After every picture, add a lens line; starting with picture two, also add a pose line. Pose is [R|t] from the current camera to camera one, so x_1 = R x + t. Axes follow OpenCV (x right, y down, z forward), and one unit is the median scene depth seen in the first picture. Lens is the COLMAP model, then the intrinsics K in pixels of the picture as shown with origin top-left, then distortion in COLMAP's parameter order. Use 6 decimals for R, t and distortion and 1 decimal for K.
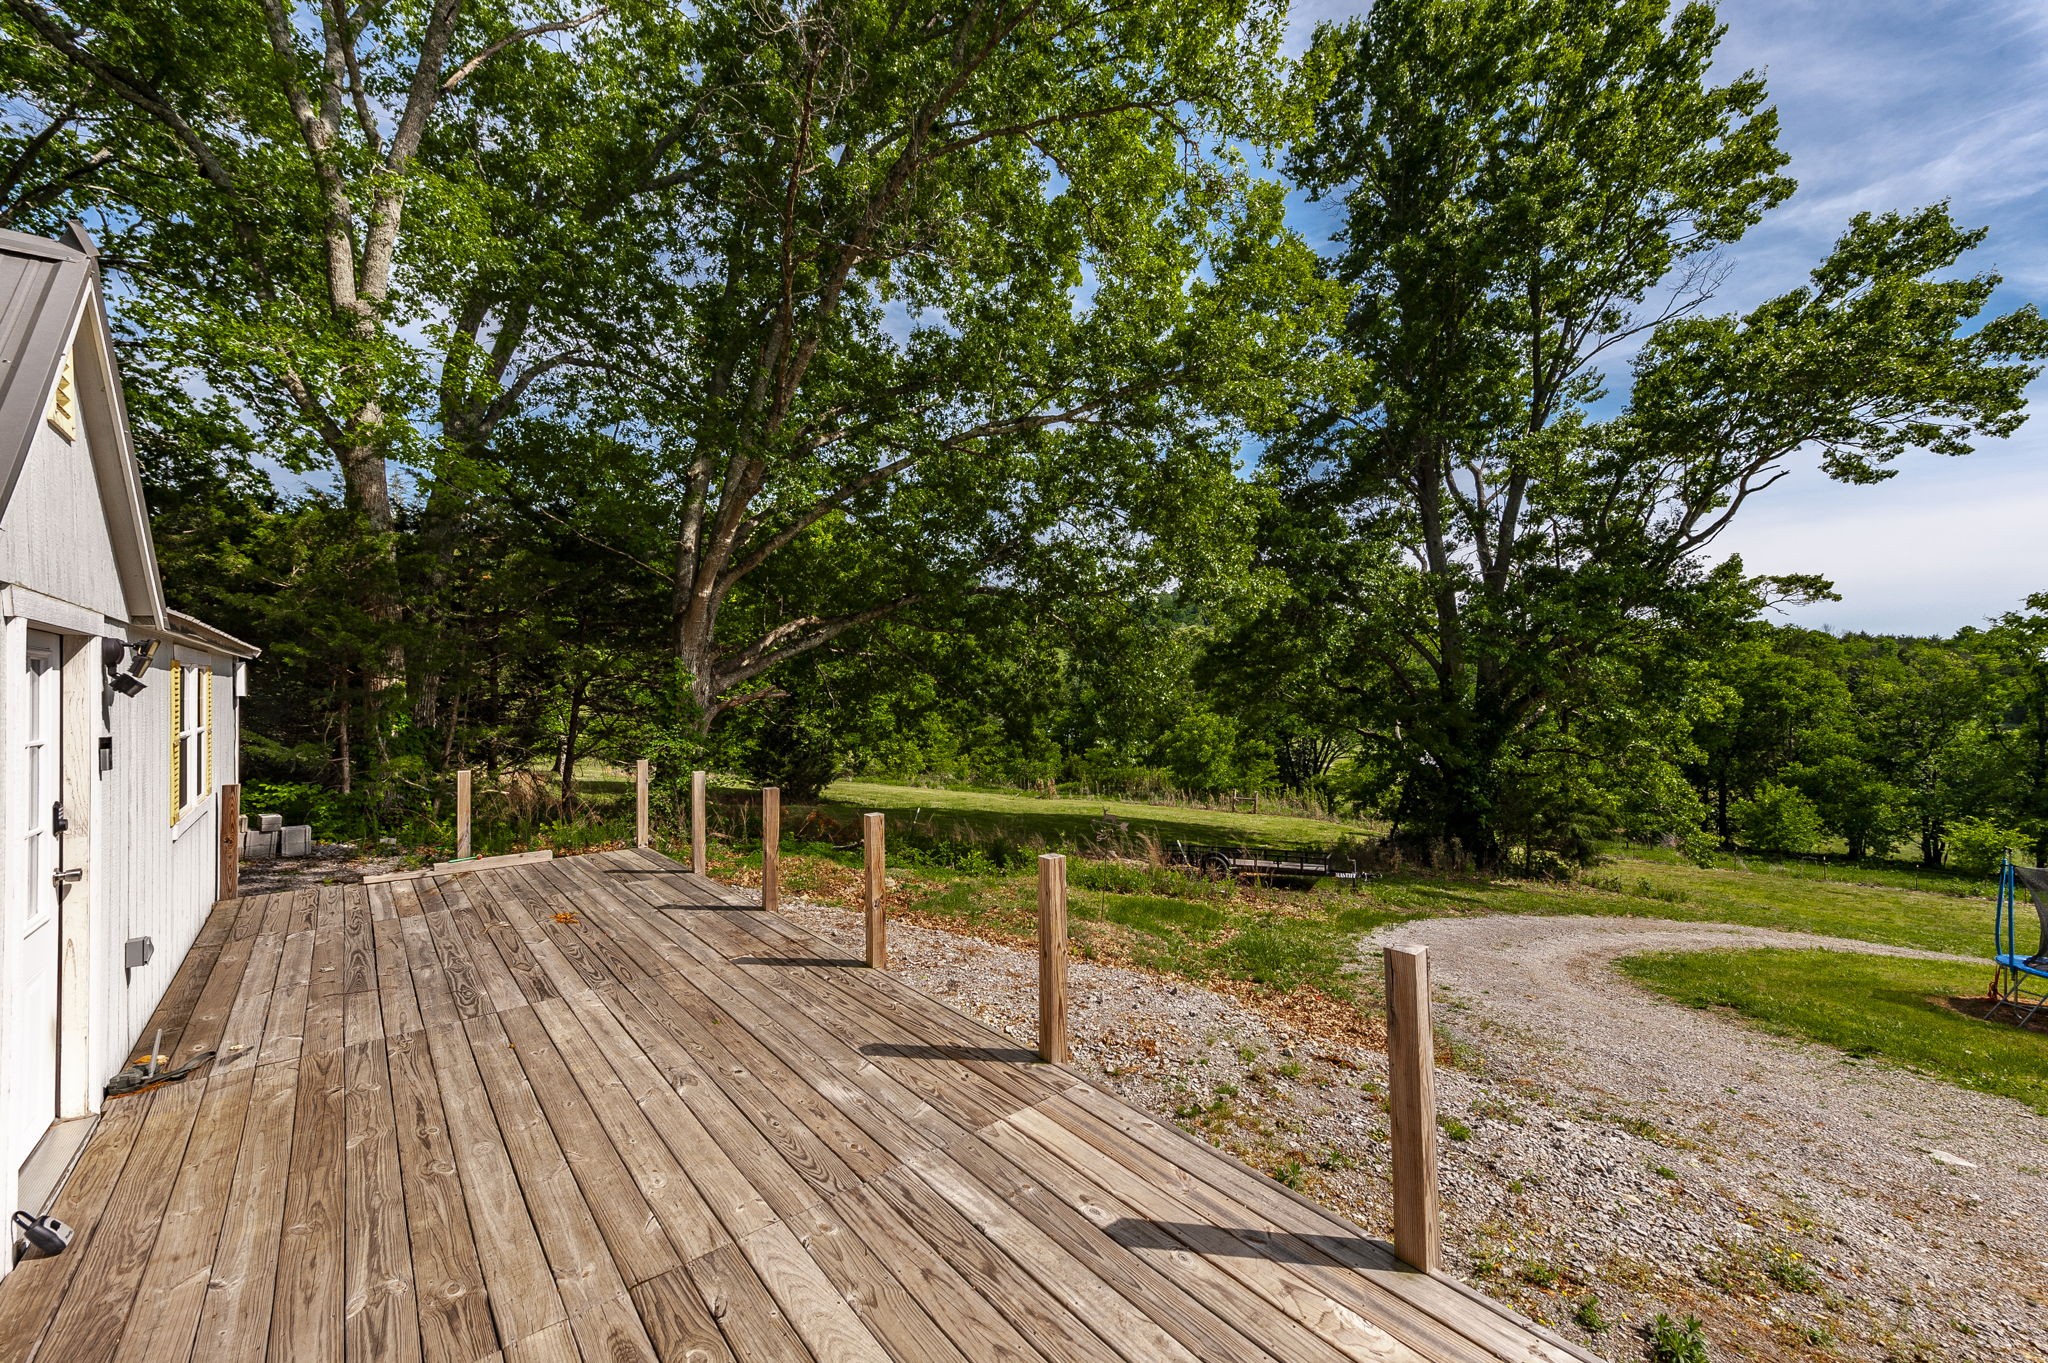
lens RADIAL K [[832.6, 0, 1026.5], [0, 832.6, 680.1], [0, 0, 1]] dist [-0.000403, -0.000023]
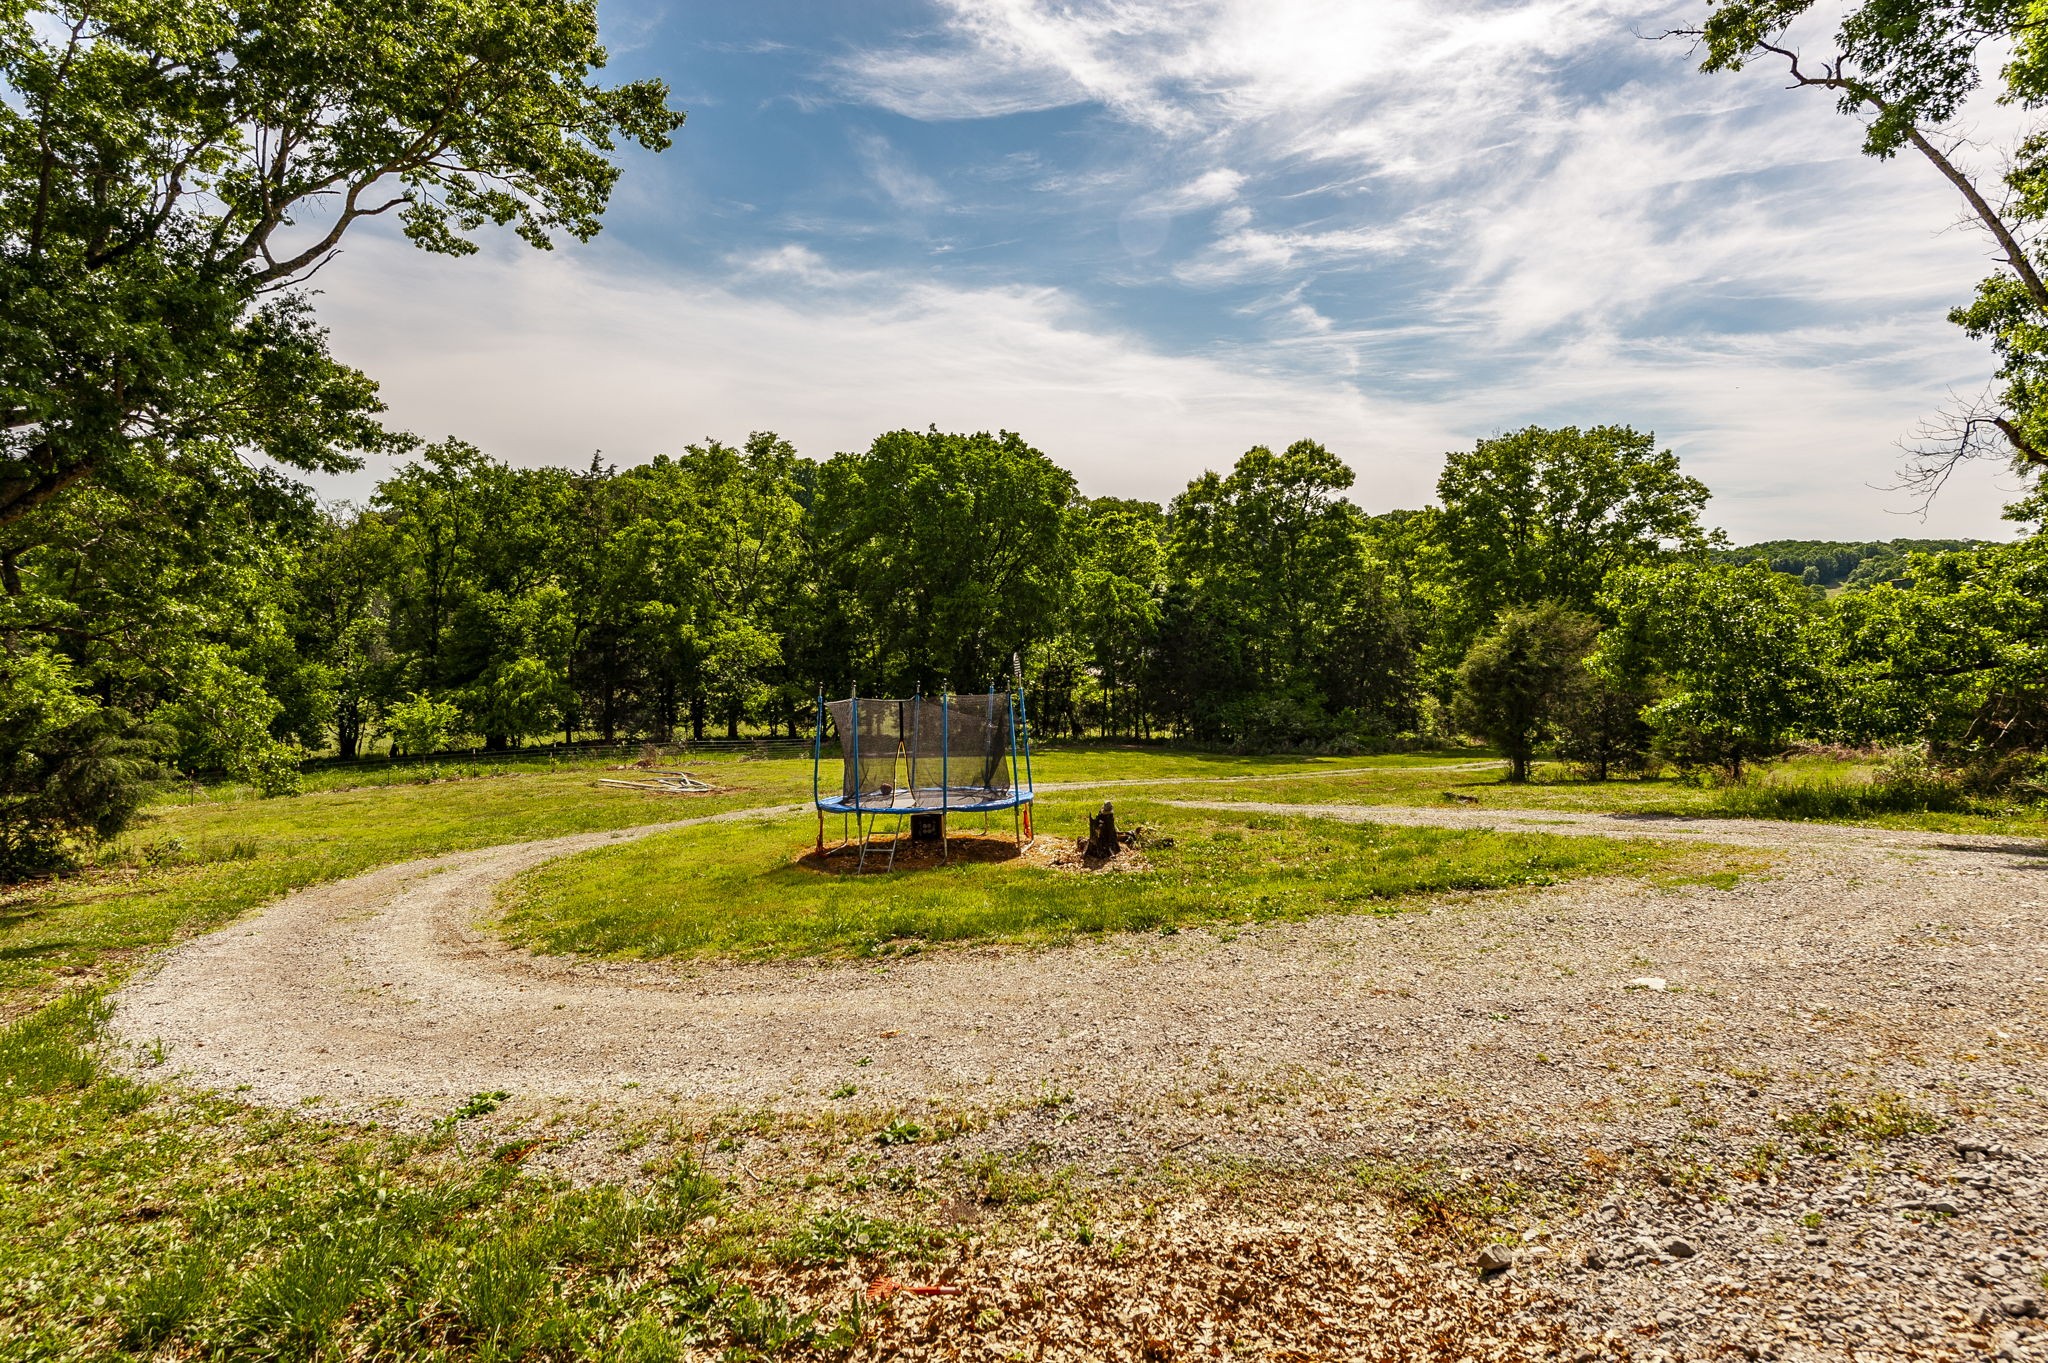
lens RADIAL K [[1178.0, 0, 999.4], [0, 1178.0, 678.9], [0, 0, 1]] dist [0.100479, 0.000582]
pose [[0.117706, -0.081226, 0.989721, -0.056129], [-0.025443, 0.996075, 0.084773, 0.043287], [-0.992723, -0.035160, 0.115177, 0.378910]]
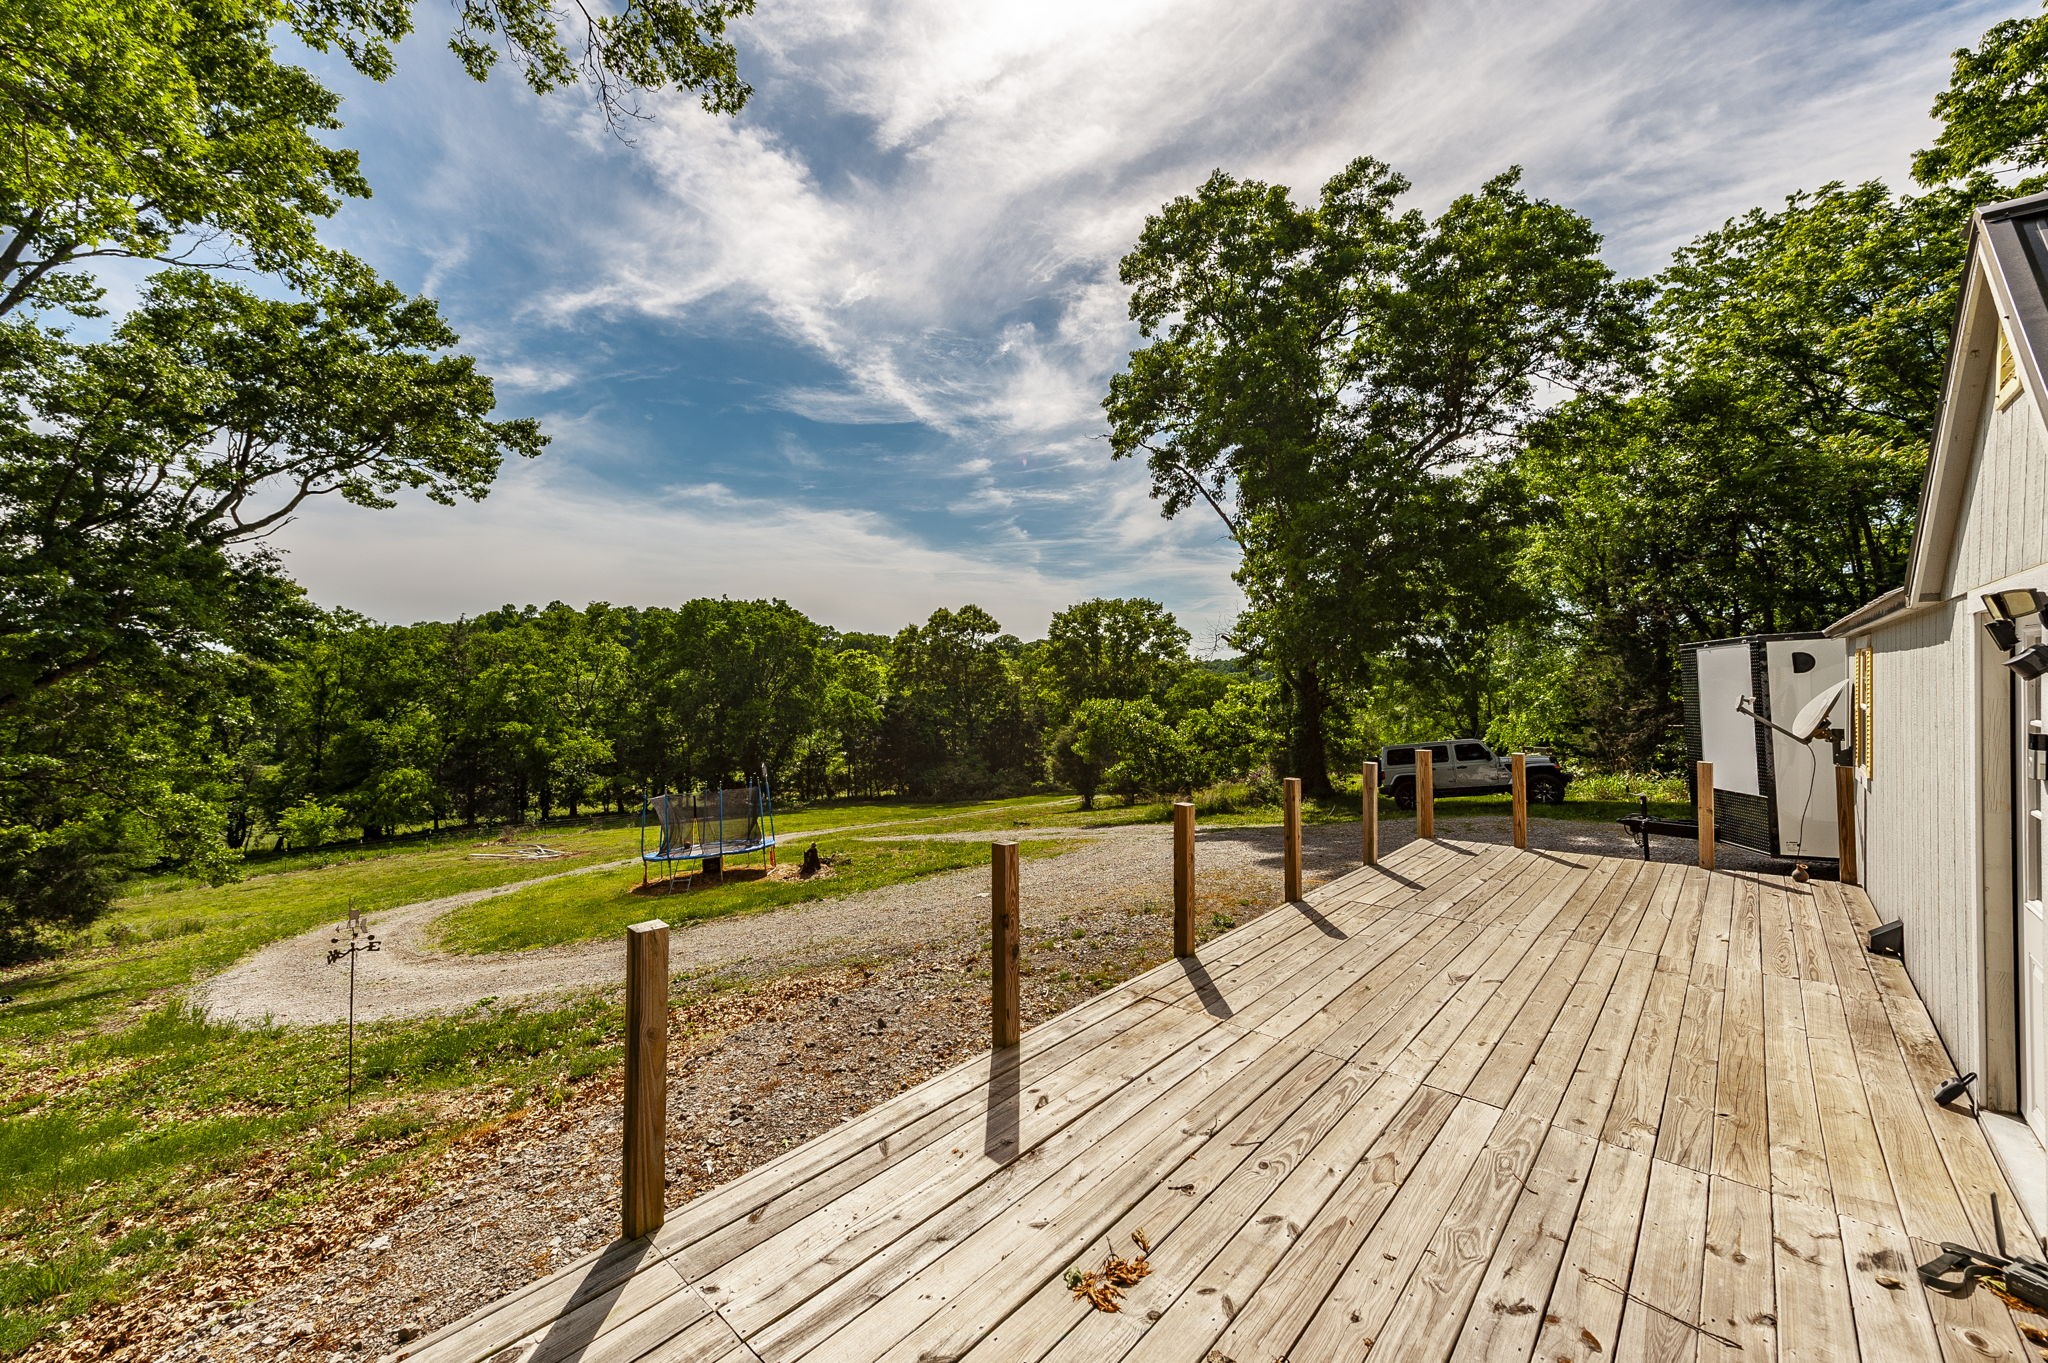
lens RADIAL K [[814.1, 0, 1025.1], [0, 814.1, 679.7], [0, 0, 1]] dist [0.038599, -0.000238]
pose [[-0.168738, 0.003978, 0.985653, -0.272232], [-0.002244, 0.999988, -0.004420, 0.001050], [-0.985658, -0.002957, -0.168727, 0.322856]]
